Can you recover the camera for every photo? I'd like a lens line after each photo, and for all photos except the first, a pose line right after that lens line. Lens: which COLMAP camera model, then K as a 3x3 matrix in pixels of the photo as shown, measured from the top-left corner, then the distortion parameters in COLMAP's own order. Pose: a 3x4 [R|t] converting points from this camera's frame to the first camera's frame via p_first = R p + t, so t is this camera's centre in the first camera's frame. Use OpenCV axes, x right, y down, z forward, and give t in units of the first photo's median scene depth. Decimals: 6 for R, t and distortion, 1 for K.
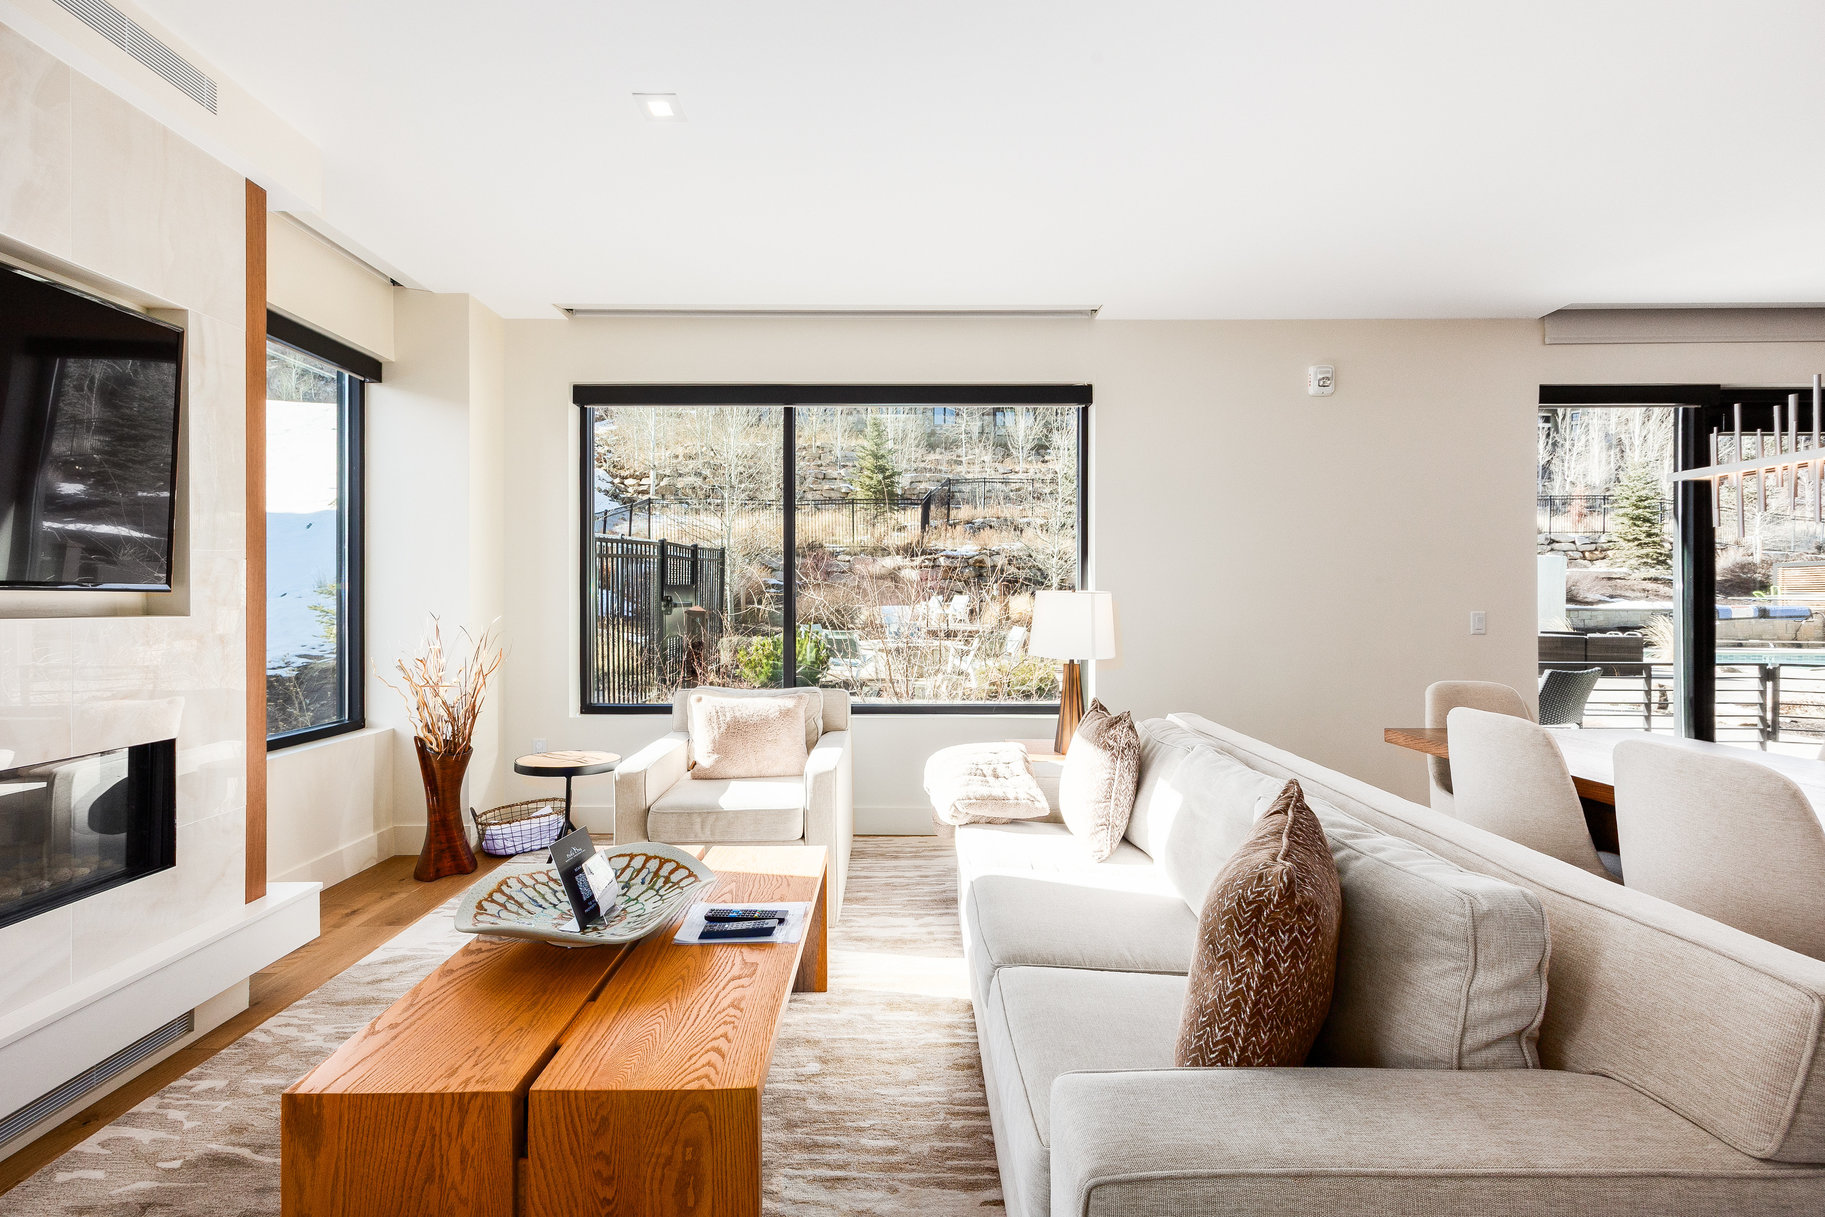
lens RADIAL K [[767.7, 0, 896.4], [0, 767.7, 600.3], [0, 0, 1]] dist [0.011760, -0.001157]
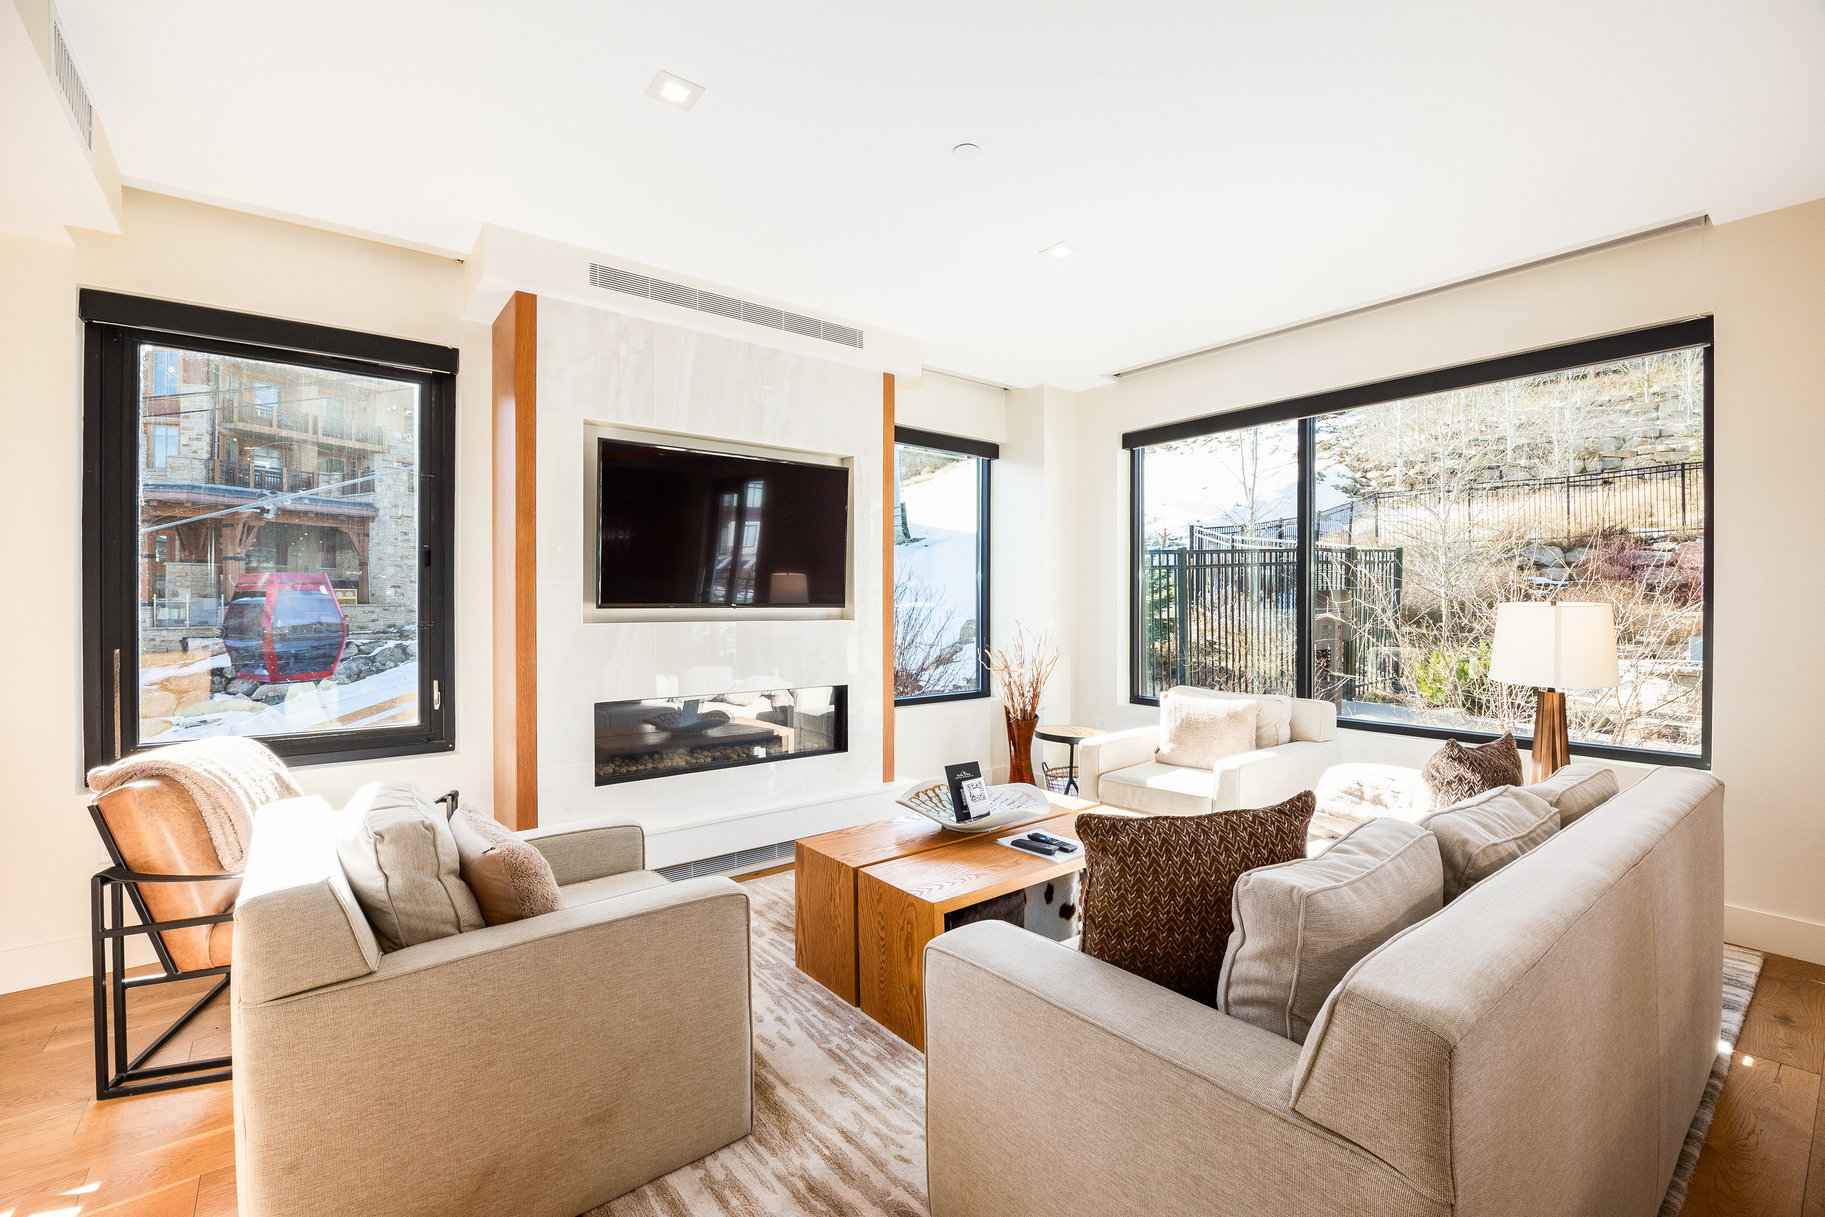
lens RADIAL K [[783.8, 0, 922.2], [0, 783.8, 609.7], [0, 0, 1]] dist [-0.020886, 0.000116]
pose [[0.632979, 0.004704, -0.774155, 0.616260], [0.001705, 0.999971, 0.007471, -0.018013], [0.774167, -0.006049, 0.632952, -0.063034]]
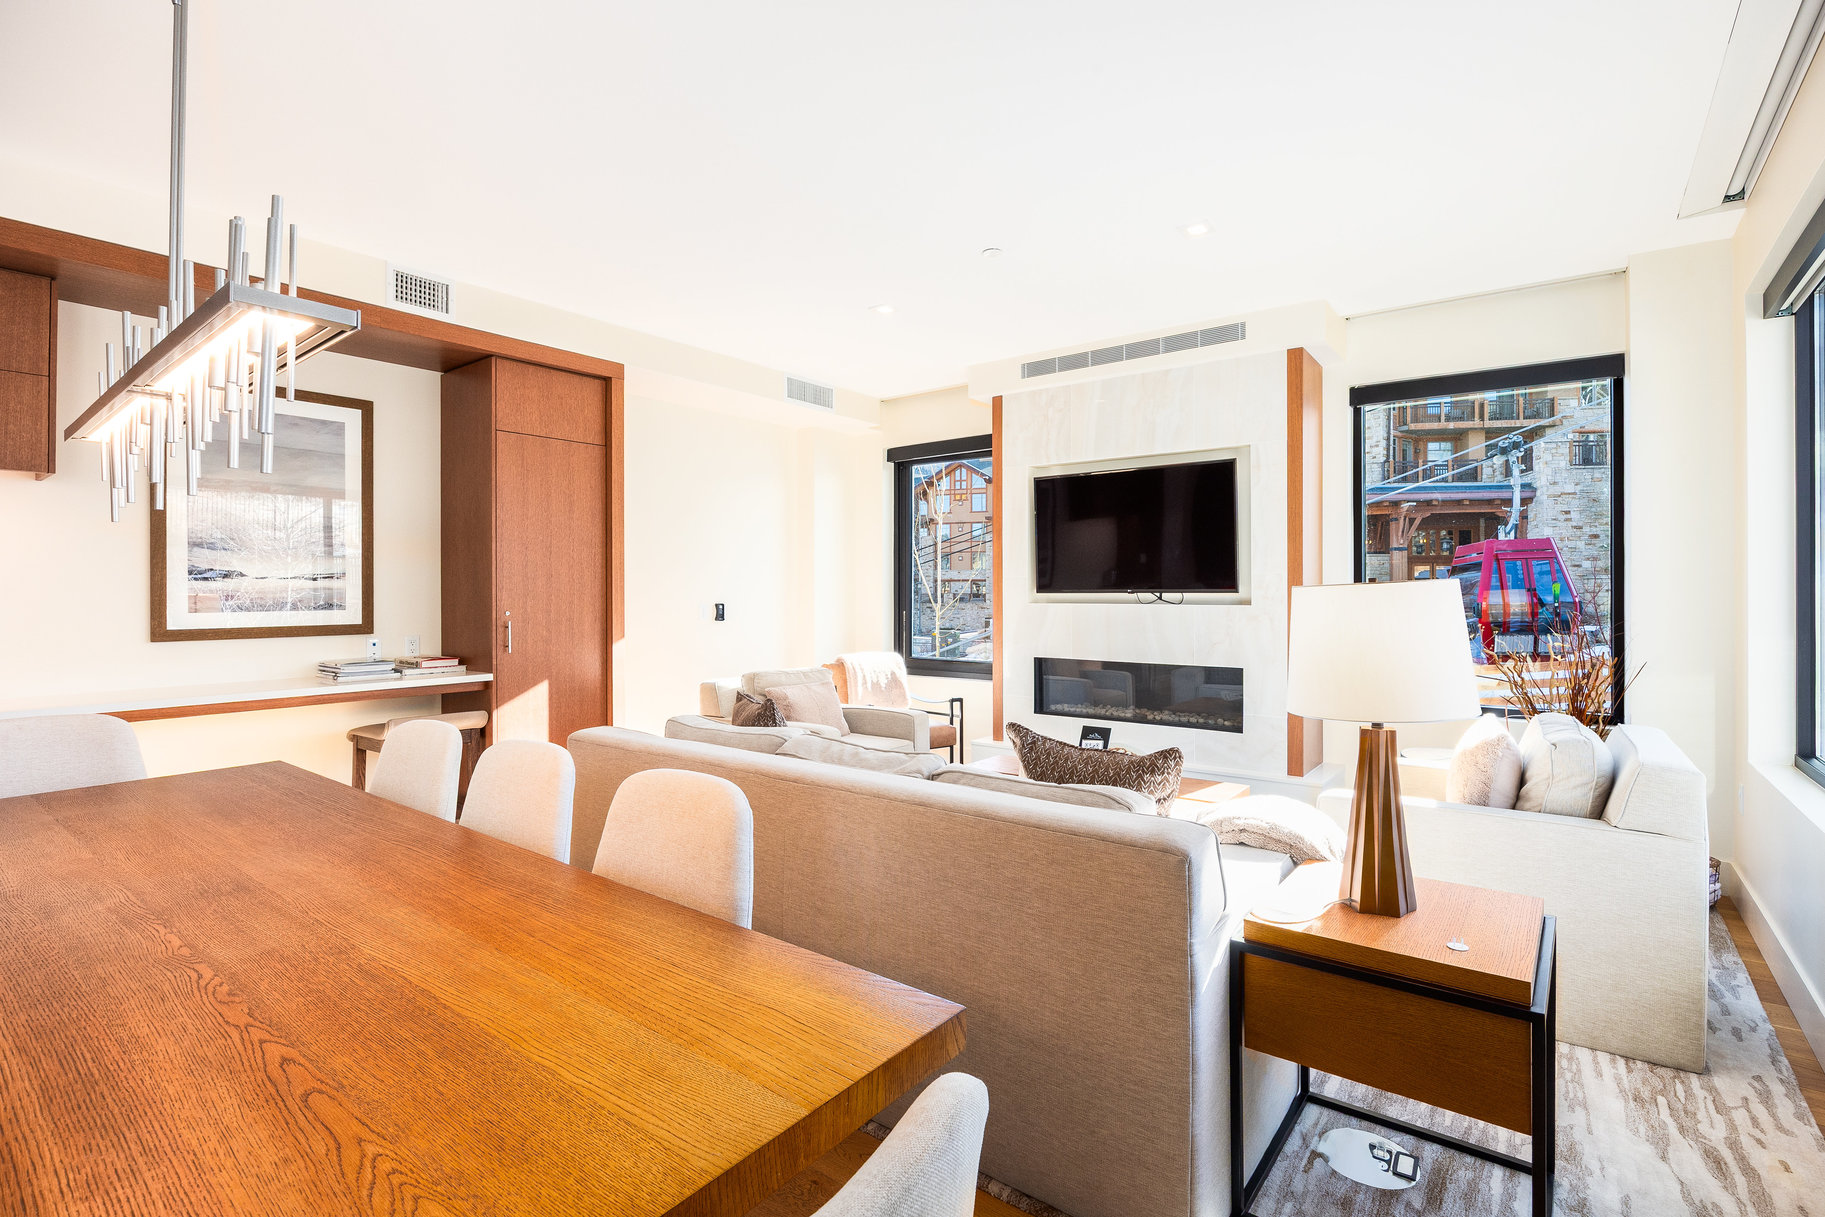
lens RADIAL K [[843.9, 0, 910.5], [0, 843.9, 596.3], [0, 0, 1]] dist [-0.007002, 0.001223]
pose [[-0.591755, 0.003269, -0.806111, 1.188542], [0.002101, 0.999995, 0.002512, -0.008192], [0.806115, -0.000207, -0.591759, 1.501714]]
